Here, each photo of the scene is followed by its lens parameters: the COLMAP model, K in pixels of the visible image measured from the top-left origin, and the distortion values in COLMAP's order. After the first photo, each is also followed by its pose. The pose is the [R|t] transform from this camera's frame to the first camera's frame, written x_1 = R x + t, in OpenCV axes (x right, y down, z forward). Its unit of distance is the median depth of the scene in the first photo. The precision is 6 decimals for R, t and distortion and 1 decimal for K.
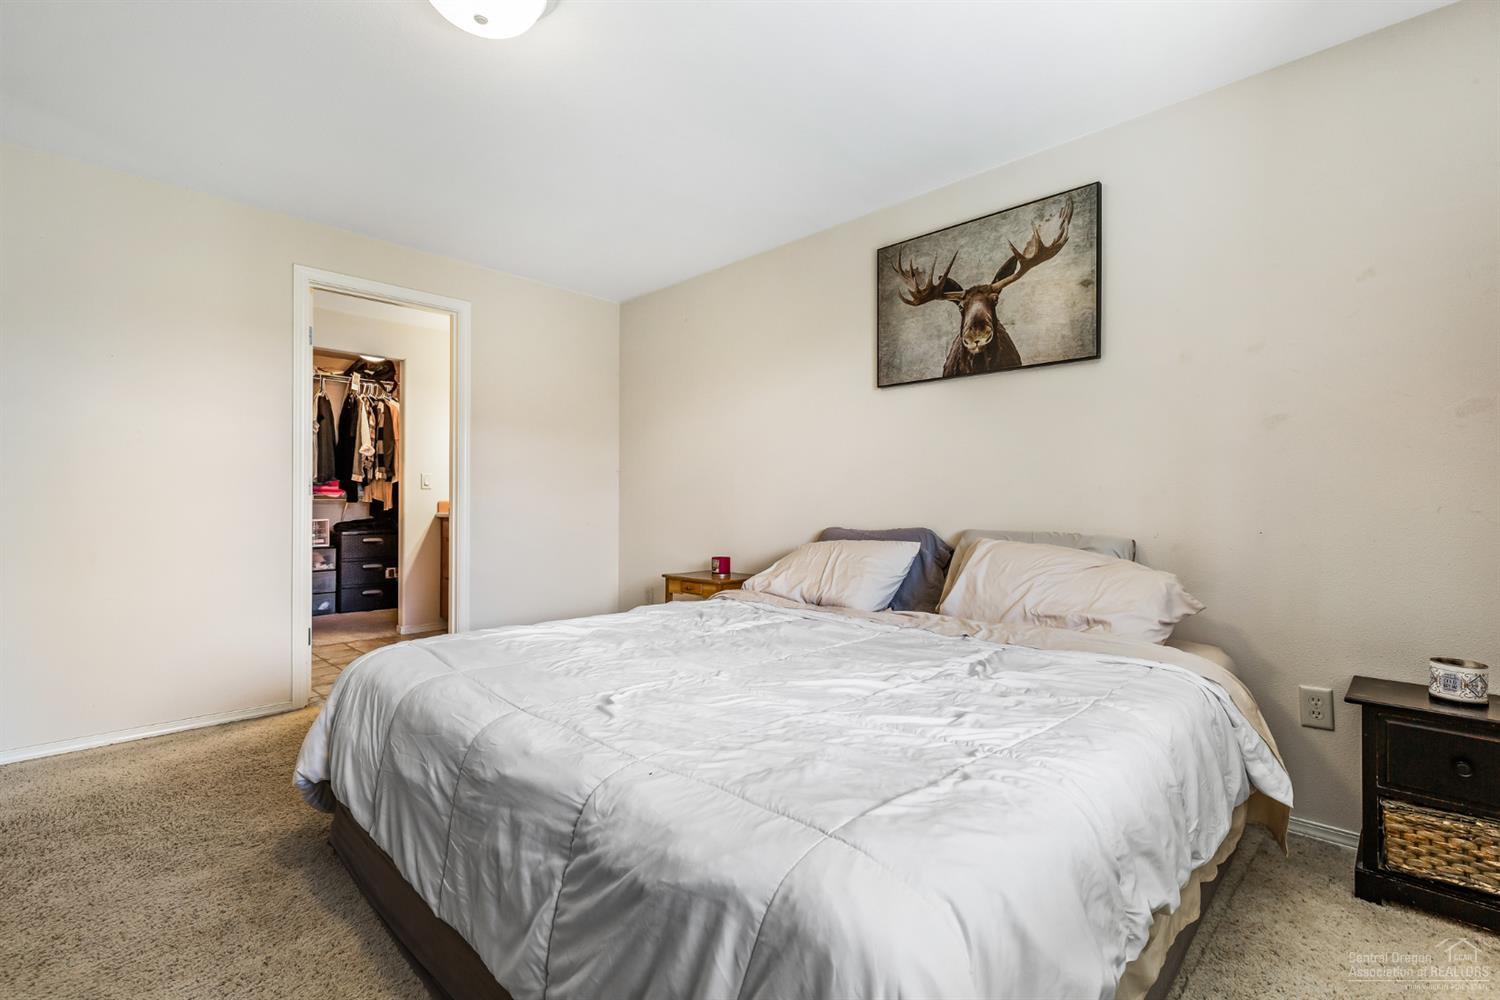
lens RADIAL K [[674.8, 0, 756.7], [0, 674.8, 500.0], [0, 0, 1]] dist [0.008565, -0.001461]
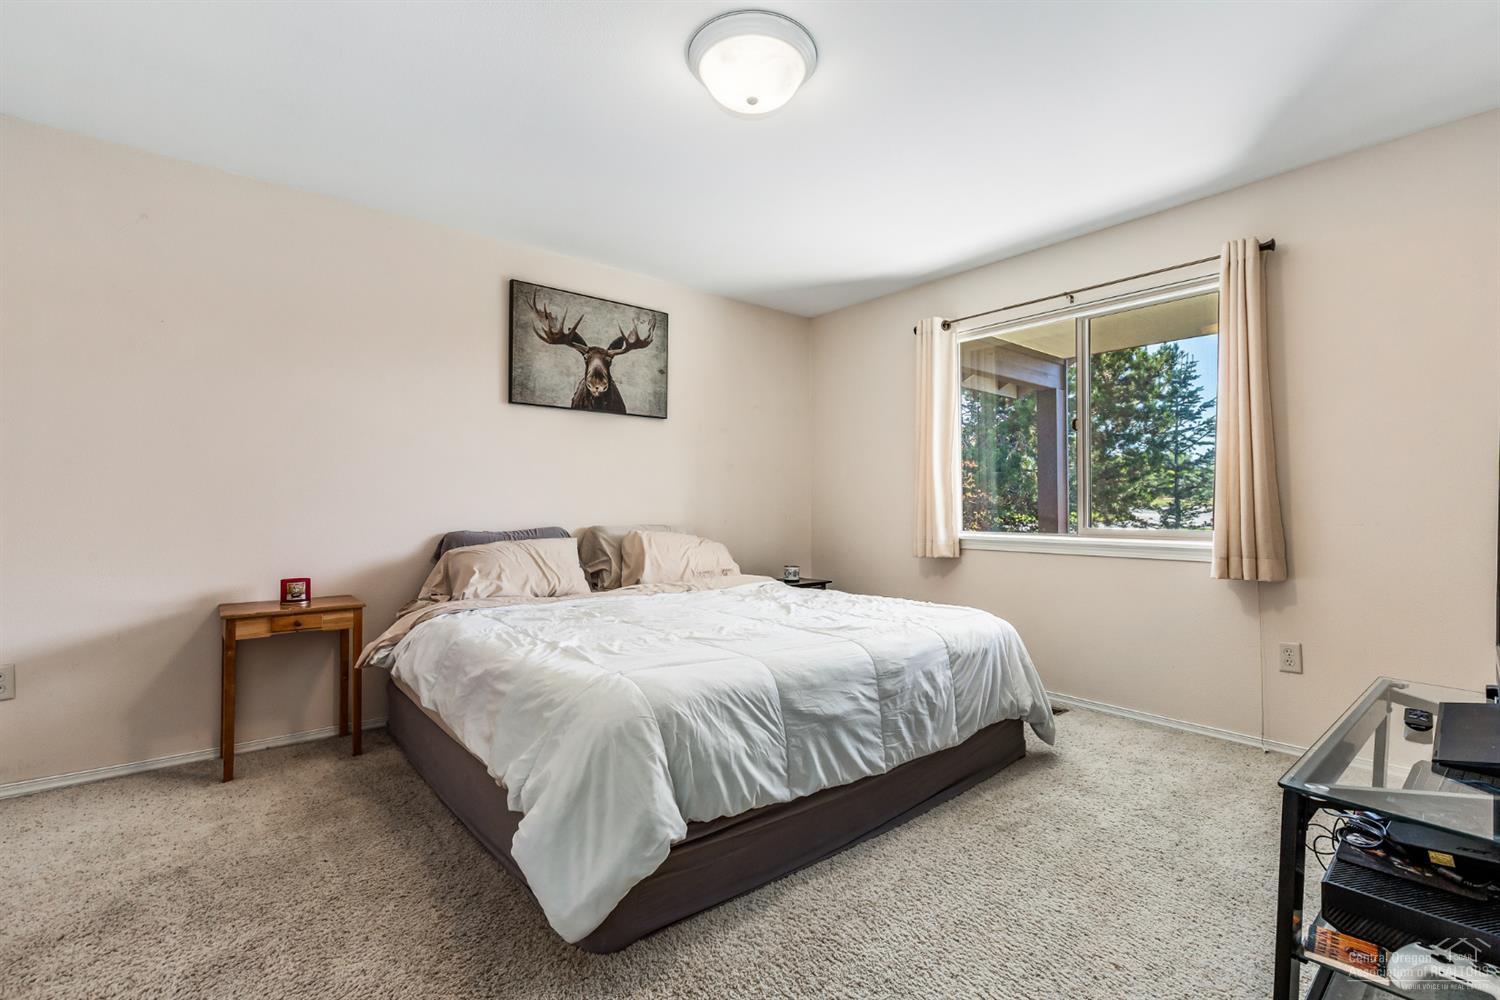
lens RADIAL K [[674.8, 0, 747.6], [0, 674.8, 497.4], [0, 0, 1]] dist [0.008565, -0.001461]
pose [[0.100657, 0.012419, 0.994844, -0.998127], [-0.000671, 0.999923, -0.012414, 0.002640], [-0.994921, 0.000582, 0.100658, 0.565984]]
